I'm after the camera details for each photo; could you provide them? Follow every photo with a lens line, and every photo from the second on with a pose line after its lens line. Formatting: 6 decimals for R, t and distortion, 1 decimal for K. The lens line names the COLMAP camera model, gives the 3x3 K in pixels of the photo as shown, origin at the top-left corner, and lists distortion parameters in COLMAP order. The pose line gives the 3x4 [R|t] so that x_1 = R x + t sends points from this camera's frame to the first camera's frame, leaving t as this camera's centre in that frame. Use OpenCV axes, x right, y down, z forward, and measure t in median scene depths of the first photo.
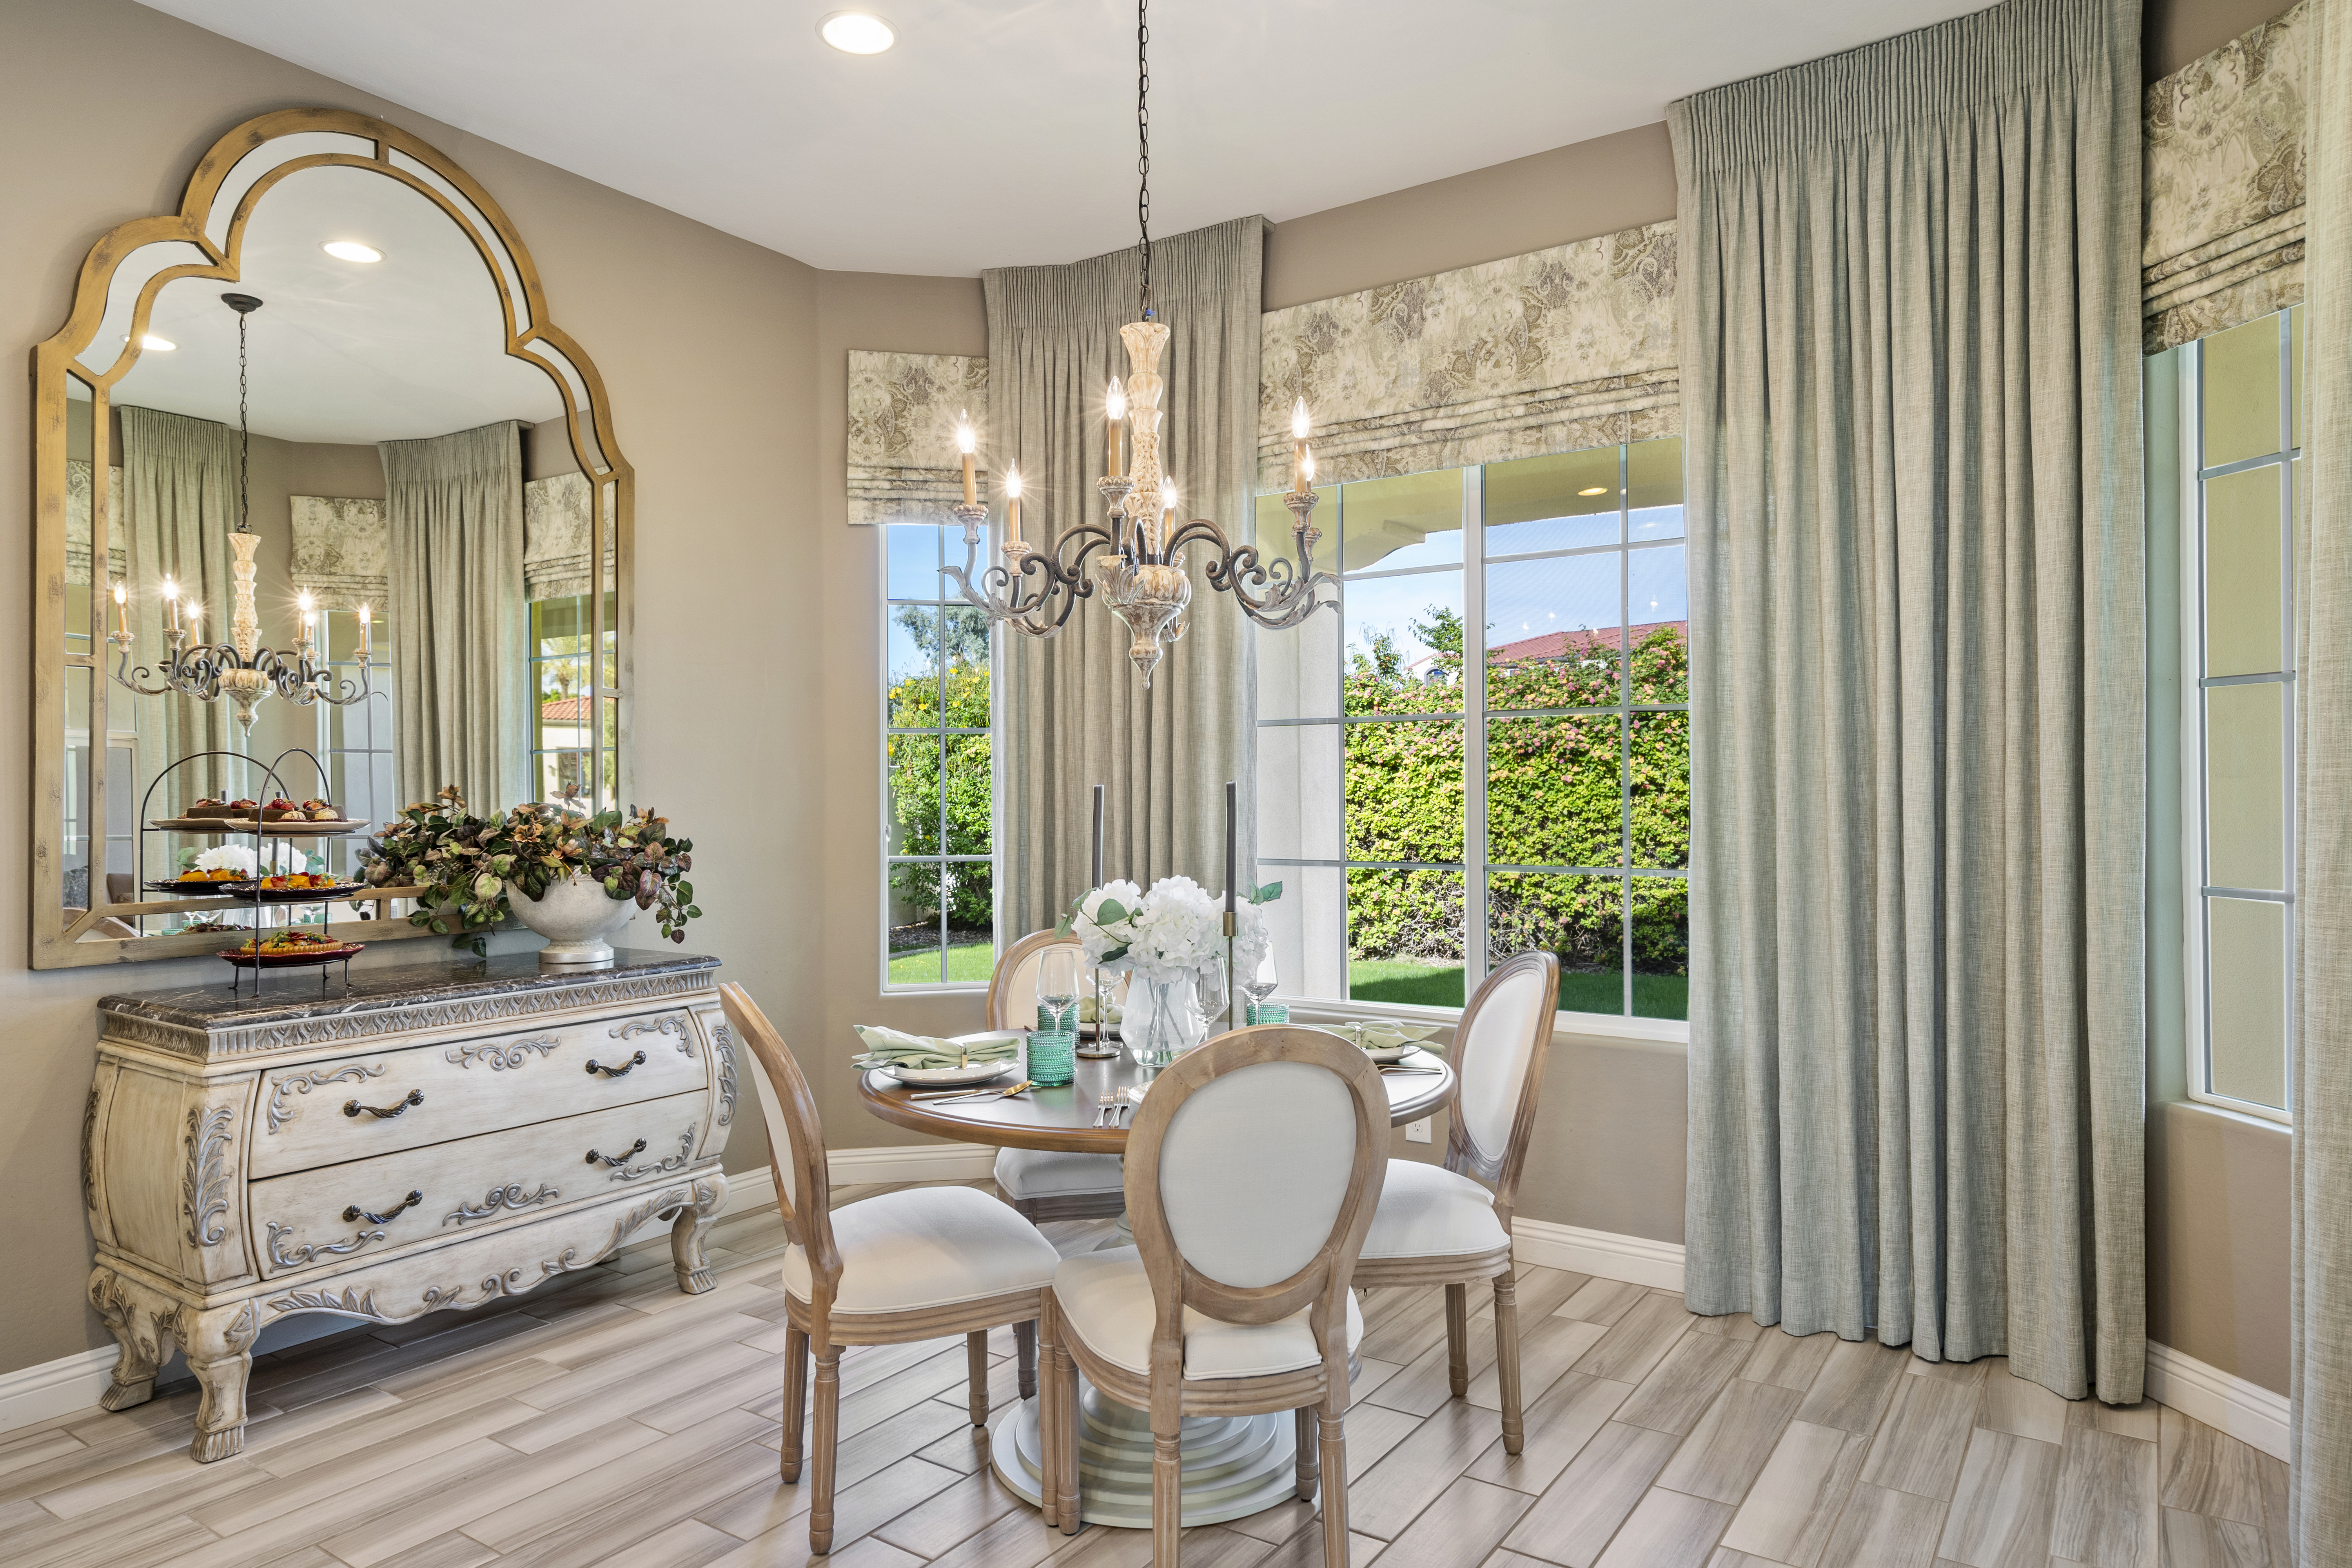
lens RADIAL K [[1414.8, 0, 1187.9], [0, 1414.8, 786.8], [0, 0, 1]] dist [0.002181, -0.000763]
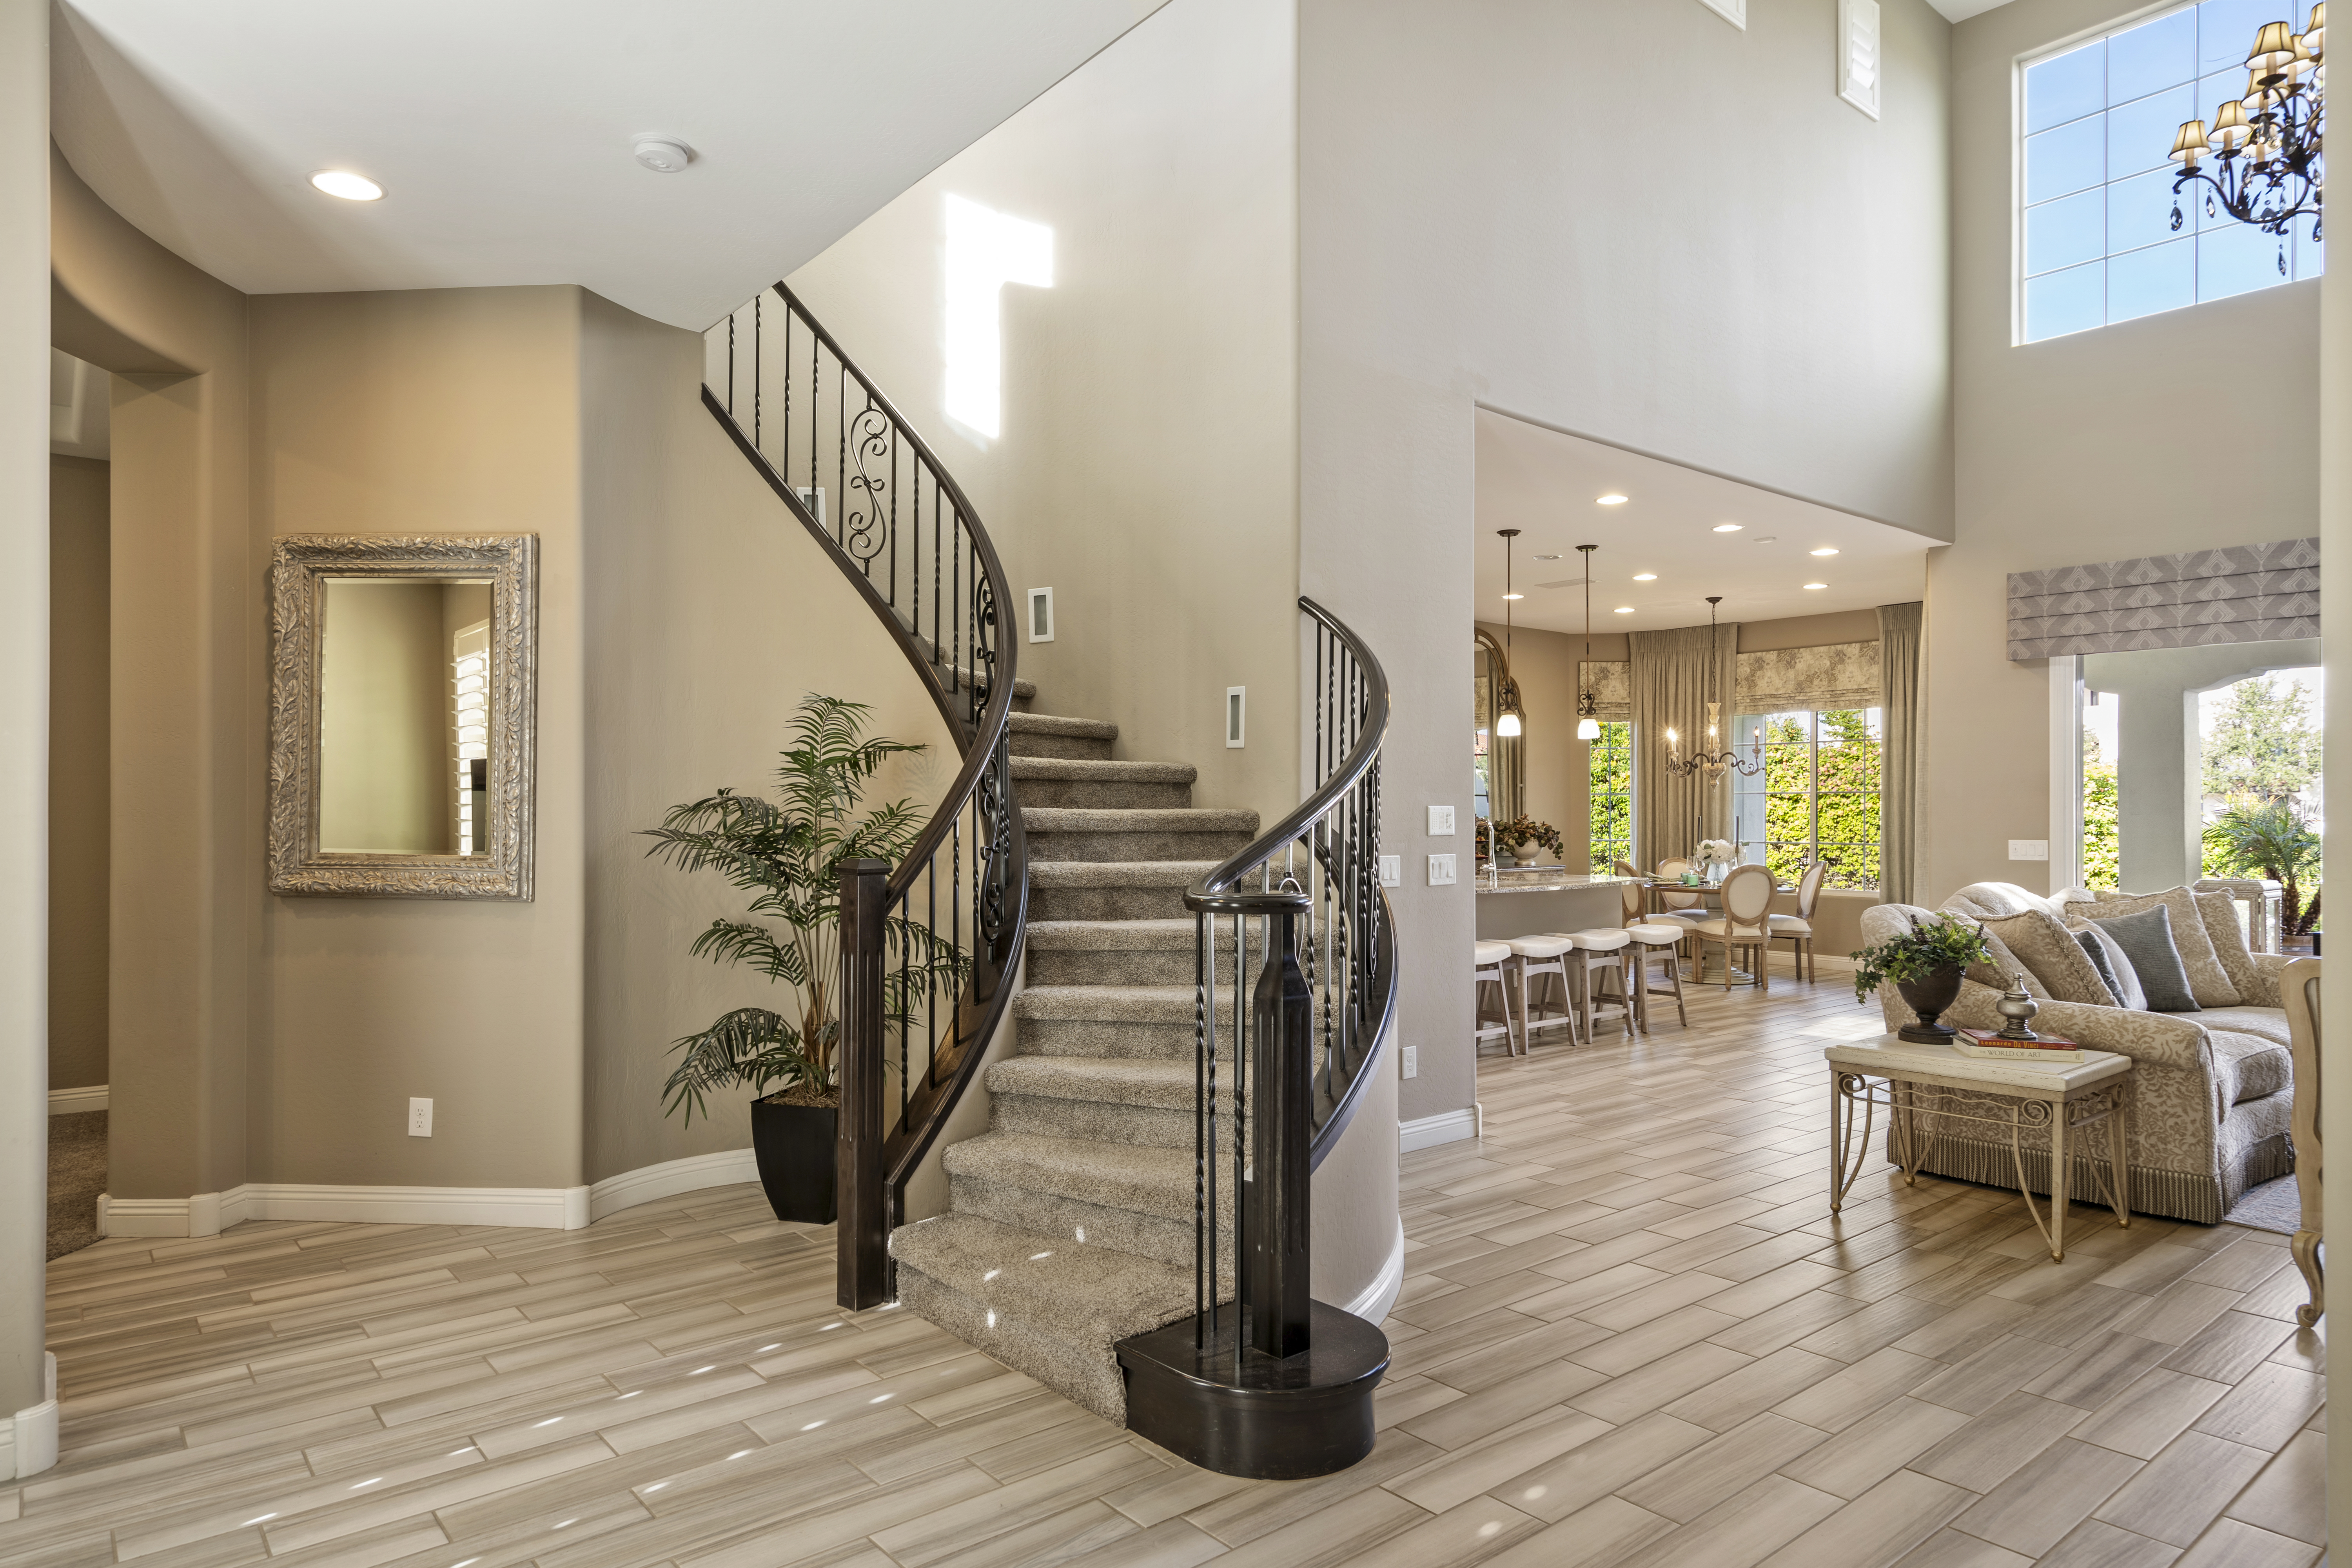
lens RADIAL K [[1414.8, 0, 1157.4], [0, 1414.8, 807.4], [0, 0, 1]] dist [0.002181, -0.000763]
pose [[0.957796, 0.006390, -0.287378, -0.270724], [-0.005661, 0.999978, 0.003366, -0.021588], [0.287393, -0.001597, 0.957811, -2.305795]]
